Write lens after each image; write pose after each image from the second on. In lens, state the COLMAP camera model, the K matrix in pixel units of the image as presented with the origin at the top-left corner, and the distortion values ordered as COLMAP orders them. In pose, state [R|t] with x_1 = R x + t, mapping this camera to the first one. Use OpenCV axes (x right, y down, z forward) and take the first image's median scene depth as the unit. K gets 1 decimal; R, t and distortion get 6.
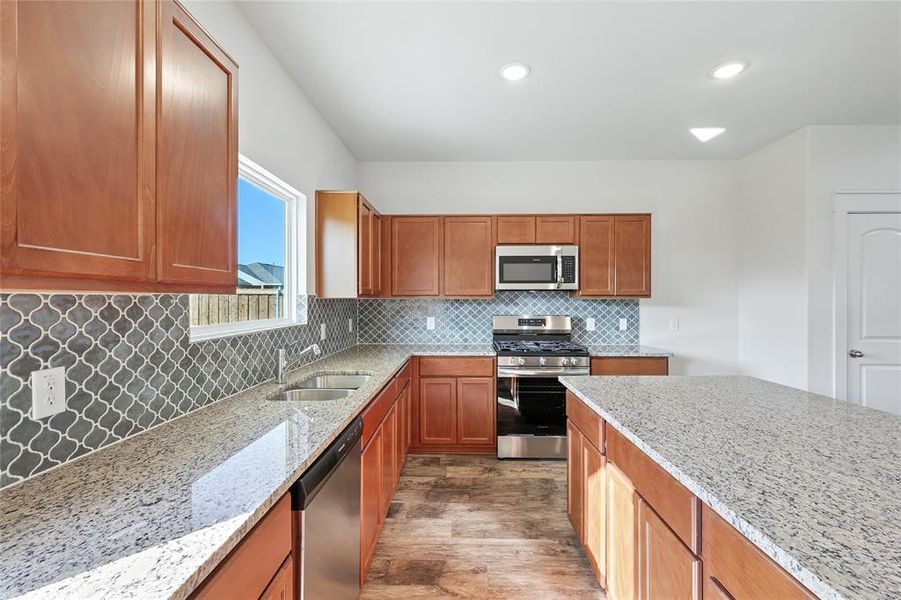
lens RADIAL K [[395.3, 0, 454.5], [0, 395.3, 303.3], [0, 0, 1]] dist [0.004153, -0.000011]
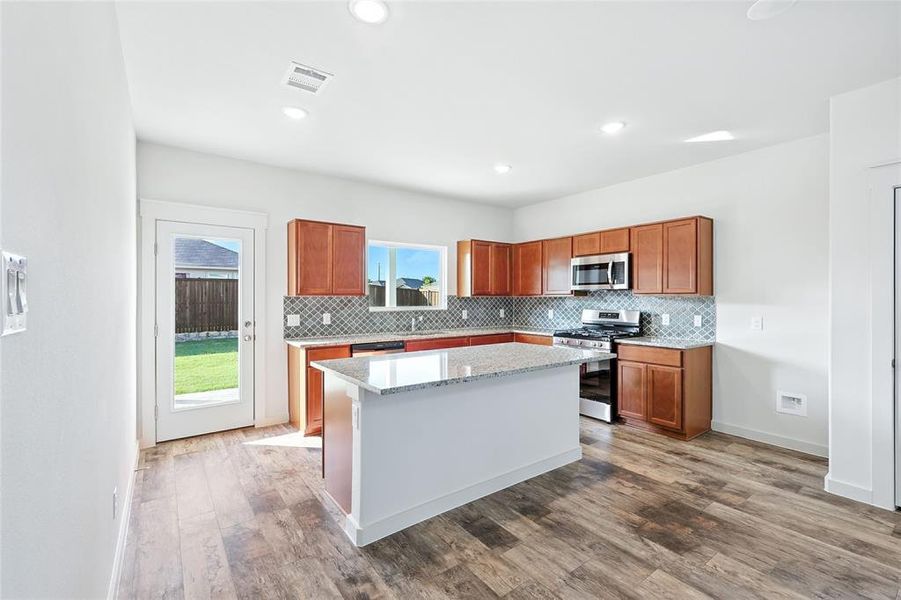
lens RADIAL K [[395.3, 0, 452.9], [0, 395.3, 298.4], [0, 0, 1]] dist [0.004153, -0.000011]
pose [[0.616511, 0.000395, -0.787346, 0.941681], [-0.006432, 0.999969, -0.004534, 0.003037], [0.787320, 0.007859, 0.616494, -0.172297]]
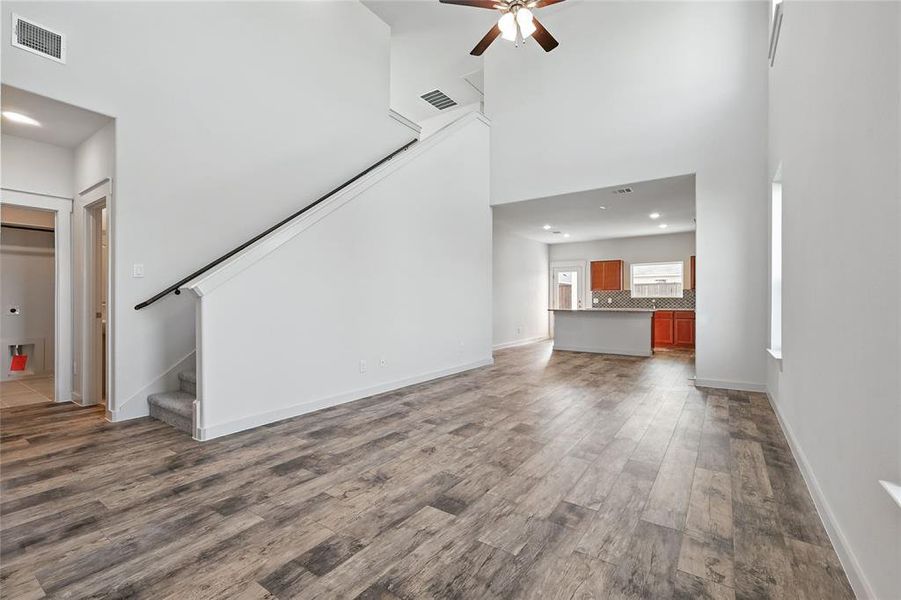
lens RADIAL K [[395.3, 0, 449.3], [0, 395.3, 301.1], [0, 0, 1]] dist [0.004153, -0.000011]
pose [[-0.553111, -0.000731, -0.833107, 2.829542], [-0.006552, 0.999973, 0.003473, 0.066522], [0.833082, 0.007380, -0.553101, 0.921015]]
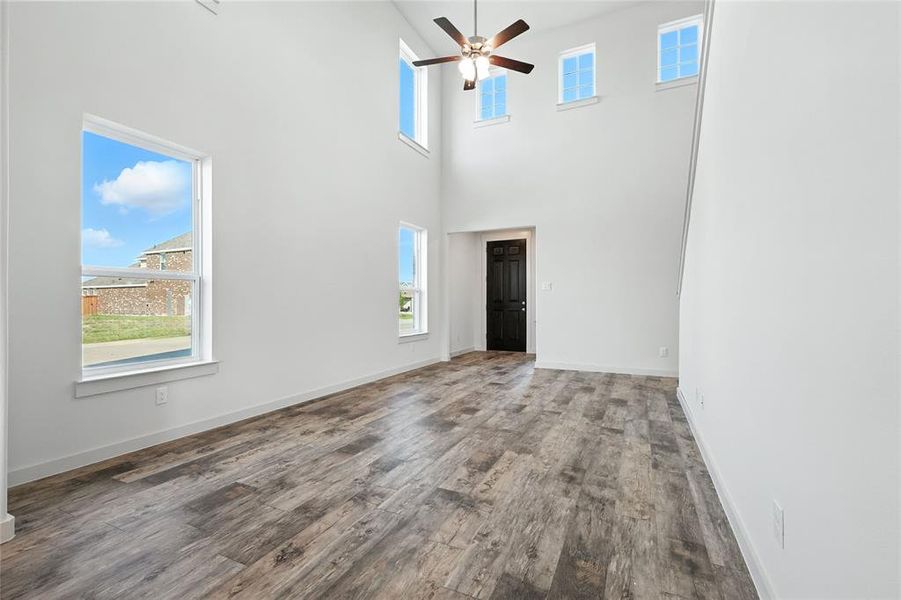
lens RADIAL K [[395.3, 0, 455.0], [0, 395.3, 299.2], [0, 0, 1]] dist [0.004153, -0.000011]
pose [[0.400468, 0.008177, 0.916274, 0.904785], [0.008571, 0.999883, -0.012669, 0.074067], [-0.916271, 0.012927, 0.400351, 0.137093]]
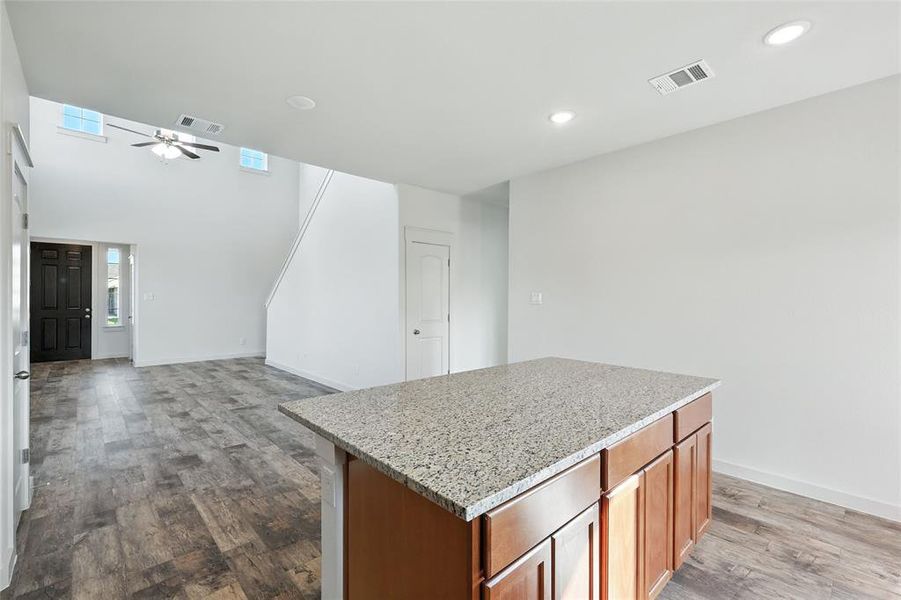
lens RADIAL K [[395.3, 0, 450.2], [0, 395.3, 300.3], [0, 0, 1]] dist [0.004153, -0.000011]
pose [[-0.698742, -0.004885, 0.715357, 0.011786], [0.001631, 0.999963, 0.008422, -0.005558], [-0.715372, 0.007051, -0.698708, 0.825595]]
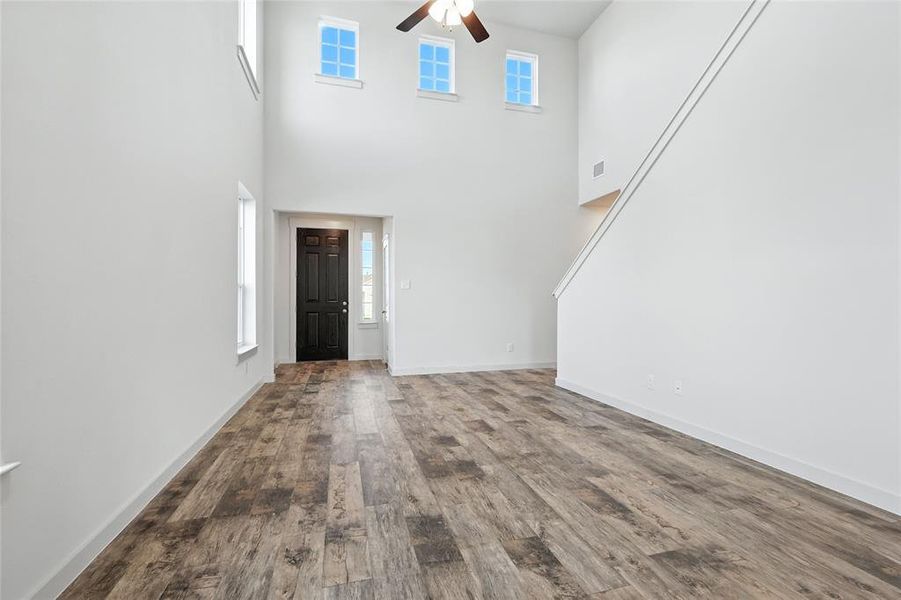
lens RADIAL K [[395.3, 0, 454.7], [0, 395.3, 301.3], [0, 0, 1]] dist [0.004153, -0.000011]
pose [[-0.298262, 0.004048, 0.954475, 1.104425], [0.009887, 0.999950, -0.001151, 0.067287], [-0.954433, 0.009094, -0.298288, 0.787566]]
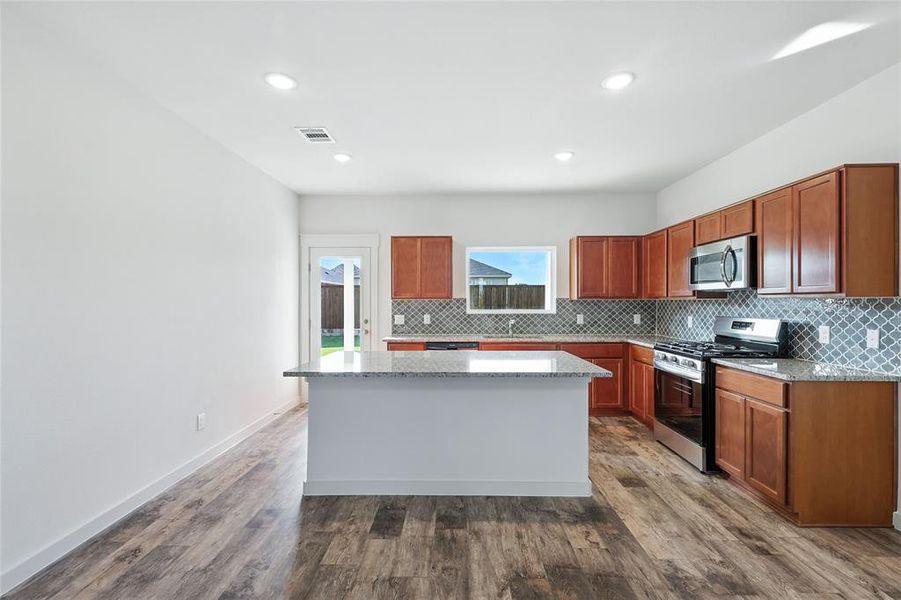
lens RADIAL K [[395.3, 0, 453.6], [0, 395.3, 300.1], [0, 0, 1]] dist [0.004153, -0.000011]
pose [[0.012043, -0.003121, -0.999923, 1.156080], [-0.007451, 0.999967, -0.003211, -0.001474], [0.999900, 0.007490, 0.012020, 0.366271]]
